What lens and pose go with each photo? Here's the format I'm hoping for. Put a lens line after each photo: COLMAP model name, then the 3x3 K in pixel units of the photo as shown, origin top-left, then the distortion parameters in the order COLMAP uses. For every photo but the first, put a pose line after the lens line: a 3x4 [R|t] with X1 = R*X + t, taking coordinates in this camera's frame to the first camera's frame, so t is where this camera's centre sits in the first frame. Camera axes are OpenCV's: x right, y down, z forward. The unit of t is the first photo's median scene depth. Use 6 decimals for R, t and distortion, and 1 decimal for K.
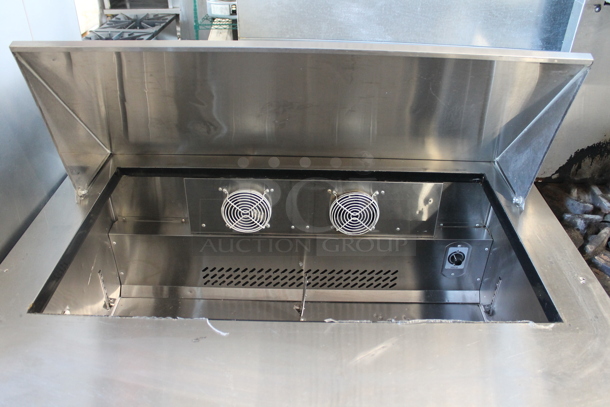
lens RADIAL K [[515.8, 0, 305.0], [0, 515.8, 203.5], [0, 0, 1]] dist [-0.141328, 0.124754]
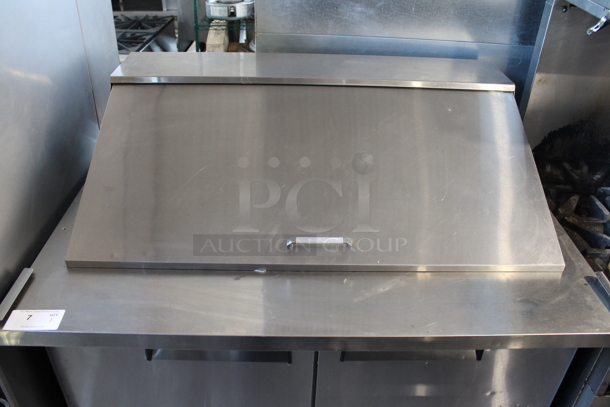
lens RADIAL K [[515.8, 0, 305.0], [0, 515.8, 203.5], [0, 0, 1]] dist [-0.141328, 0.124754]
pose [[0.999453, -0.004584, 0.032762, -0.058246], [0.004878, 0.999948, -0.008905, 0.064915], [-0.032720, 0.009060, 0.999424, -0.133562]]
